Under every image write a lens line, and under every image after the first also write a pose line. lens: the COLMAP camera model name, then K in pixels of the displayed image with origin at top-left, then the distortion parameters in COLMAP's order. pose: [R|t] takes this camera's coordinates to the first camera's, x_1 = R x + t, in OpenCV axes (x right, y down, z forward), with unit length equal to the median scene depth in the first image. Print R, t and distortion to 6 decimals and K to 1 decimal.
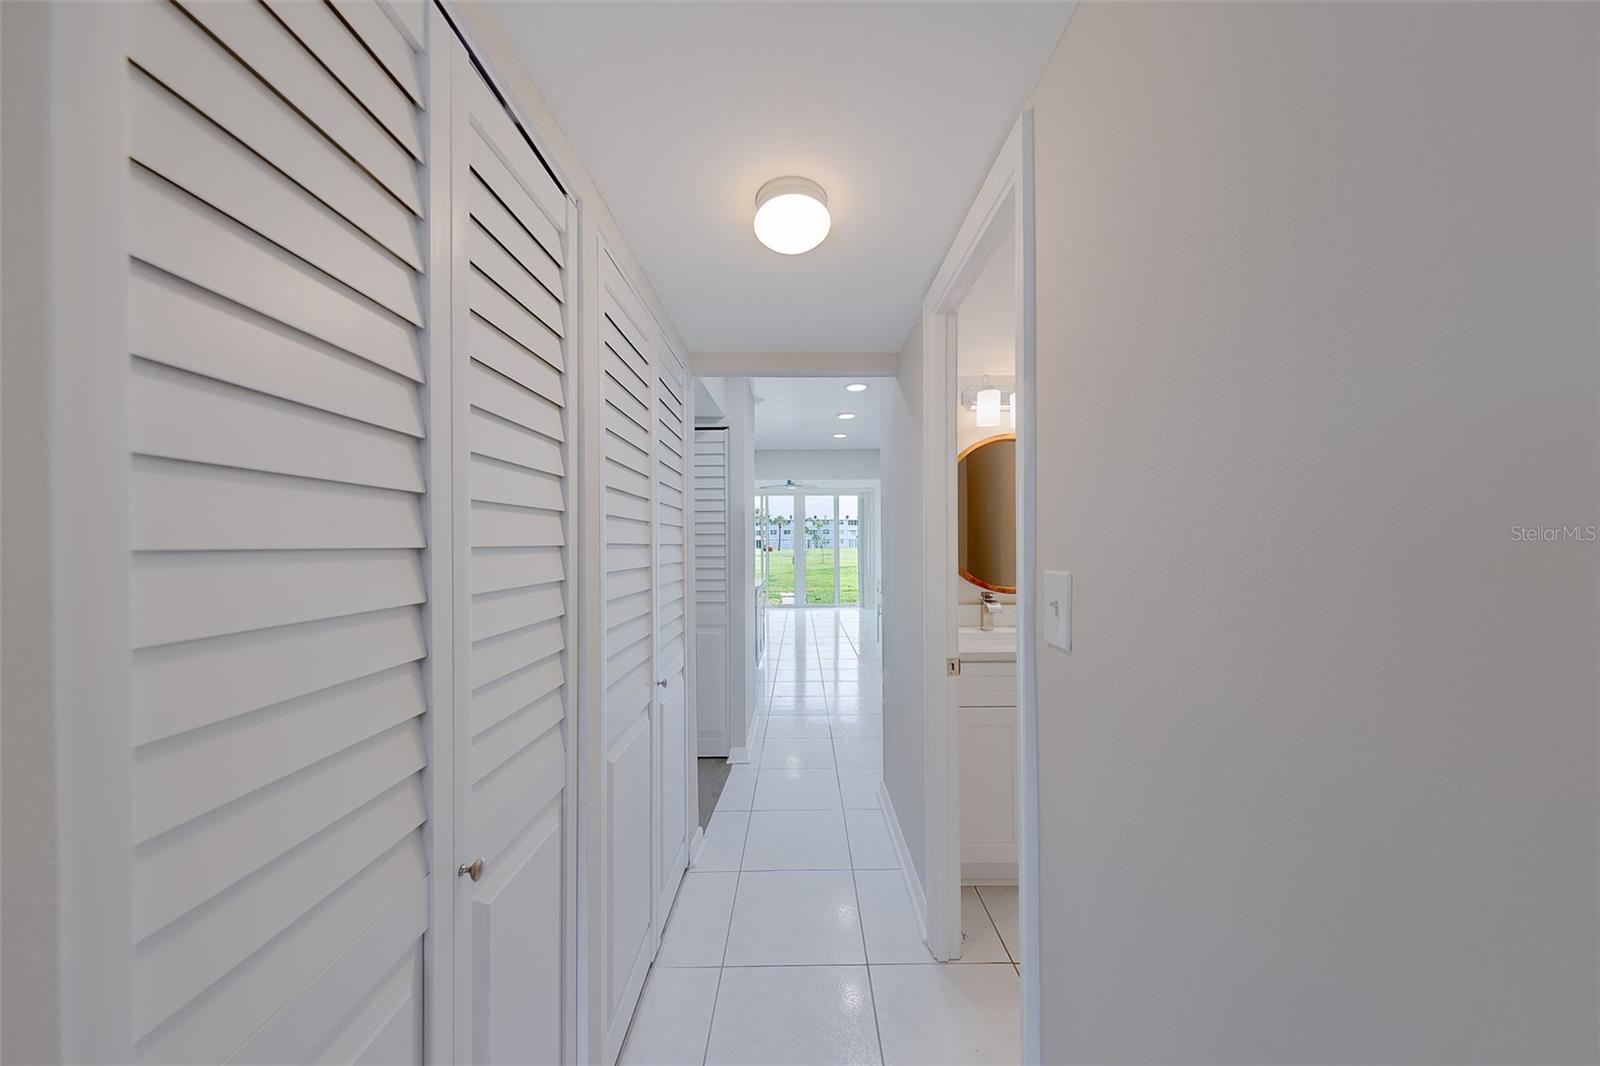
lens RADIAL K [[513.1, 0, 808.9], [0, 513.1, 543.0], [0, 0, 1]] dist [-0.004017, -0.000907]
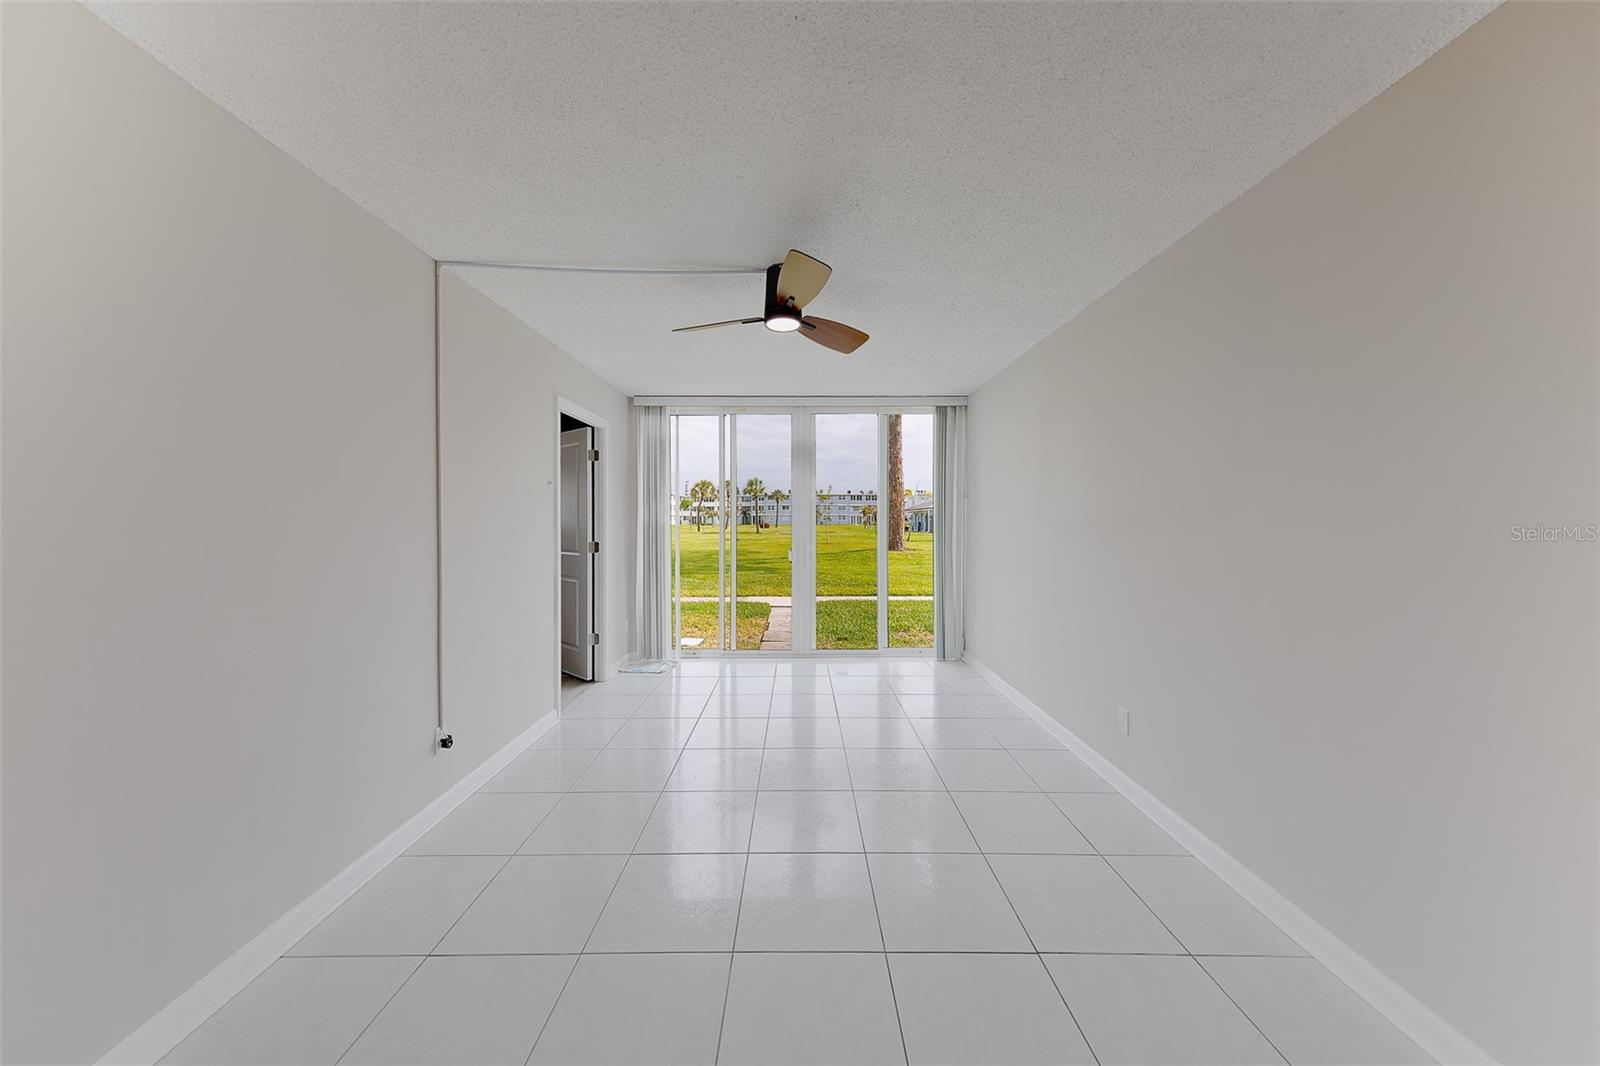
lens RADIAL K [[513.1, 0, 803.3], [0, 513.1, 533.1], [0, 0, 1]] dist [-0.004017, -0.000907]
pose [[0.999959, 0.003757, -0.008187, -0.013060], [-0.003537, 0.999637, 0.026720, 0.000810], [0.008285, -0.026690, 0.999609, 0.488125]]
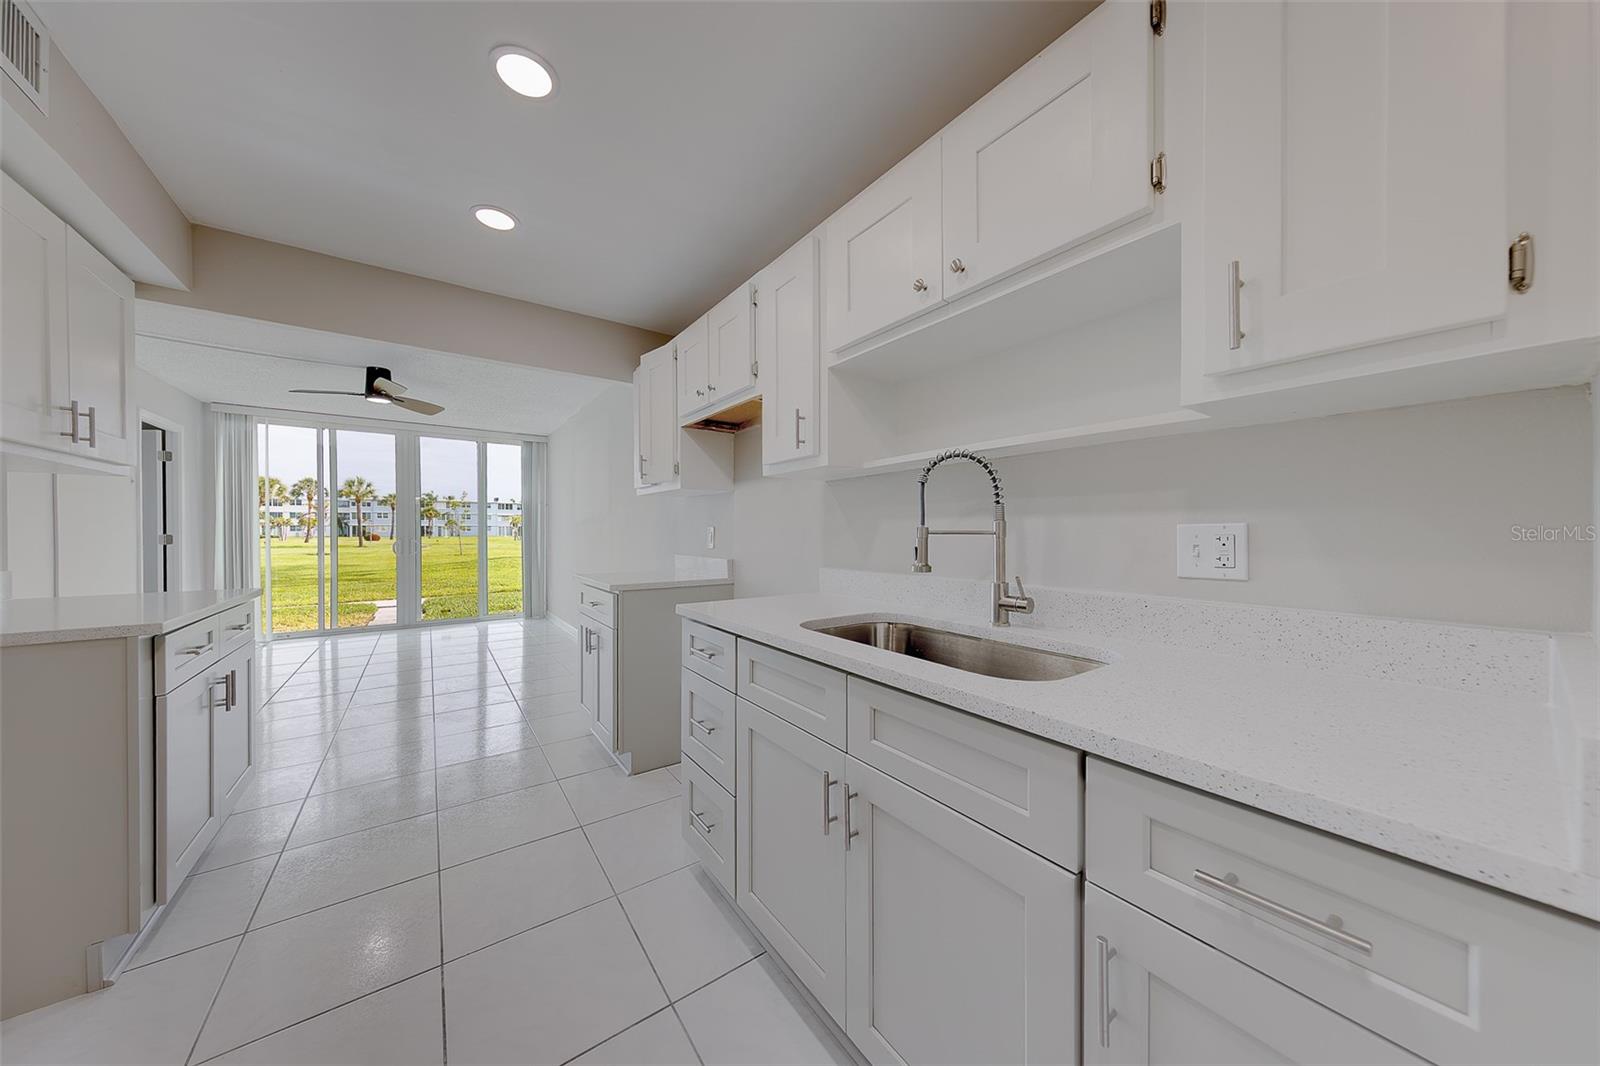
lens RADIAL K [[513.1, 0, 808.1], [0, 513.1, 534.3], [0, 0, 1]] dist [-0.004017, -0.000907]
pose [[0.813000, 0.002482, 0.582258, 0.012343], [-0.004465, 0.999988, 0.001971, 0.013943], [-0.582246, -0.004203, 0.813002, 0.237766]]
